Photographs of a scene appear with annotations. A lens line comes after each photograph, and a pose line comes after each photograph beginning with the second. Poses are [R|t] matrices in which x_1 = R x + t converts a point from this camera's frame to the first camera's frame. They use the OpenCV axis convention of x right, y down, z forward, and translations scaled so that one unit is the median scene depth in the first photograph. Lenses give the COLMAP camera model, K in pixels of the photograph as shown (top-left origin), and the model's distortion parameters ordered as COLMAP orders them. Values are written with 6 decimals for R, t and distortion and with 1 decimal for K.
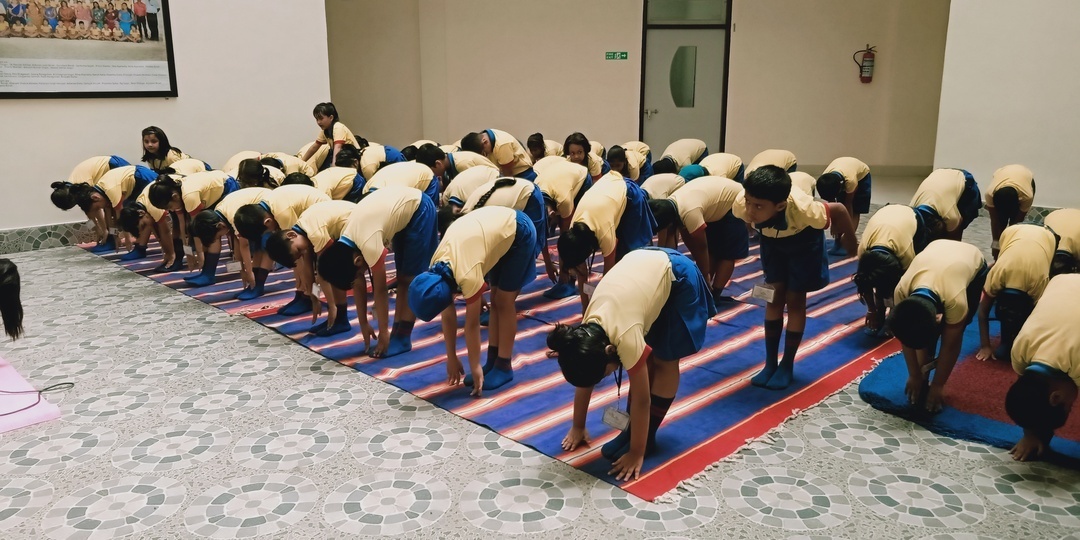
lens RADIAL K [[777.3, 0, 532.4], [0, 777.3, 273.1], [0, 0, 1]] dist [-0.002368, 0.002961]
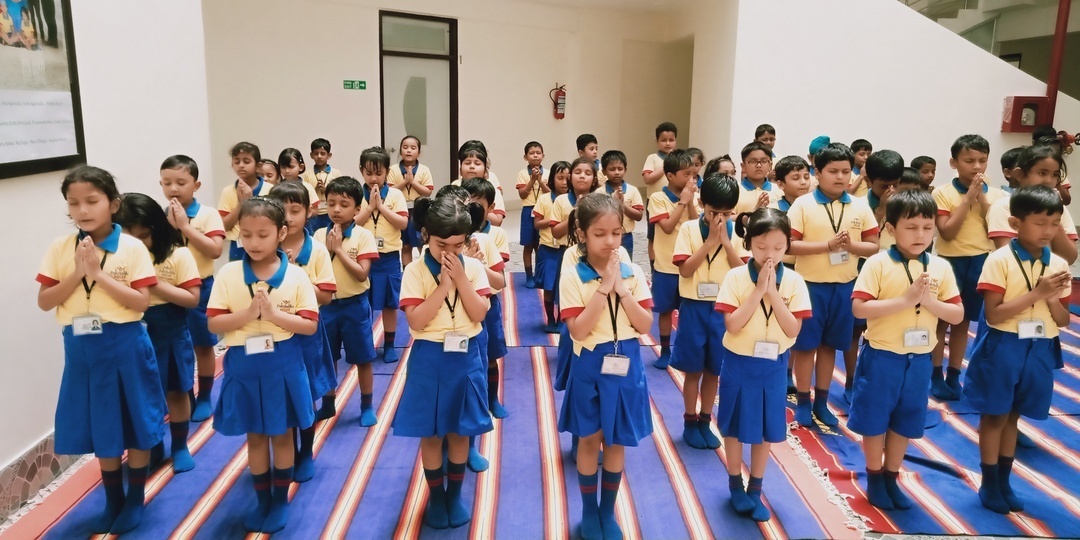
lens RADIAL K [[777.3, 0, 532.4], [0, 777.3, 273.1], [0, 0, 1]] dist [-0.002368, 0.002961]
pose [[0.686603, -0.137260, 0.713958, -0.388388], [0.151884, 0.987429, 0.043770, -0.089541], [-0.710991, 0.078386, 0.698819, 0.303106]]
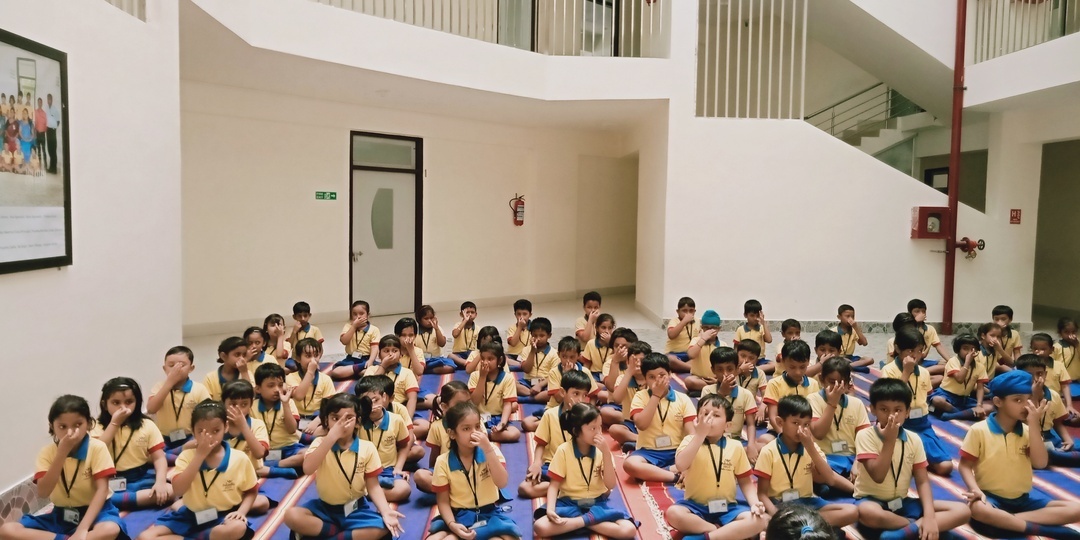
lens RADIAL K [[778.1, 0, 540.0], [0, 778.1, 270.0], [0, 0, 1]] dist [0.007325, -0.002861]
pose [[0.672805, -0.037921, 0.738847, -0.413456], [0.152983, 0.984232, -0.088793, -0.072705], [-0.723830, 0.172771, 0.667998, 0.216108]]
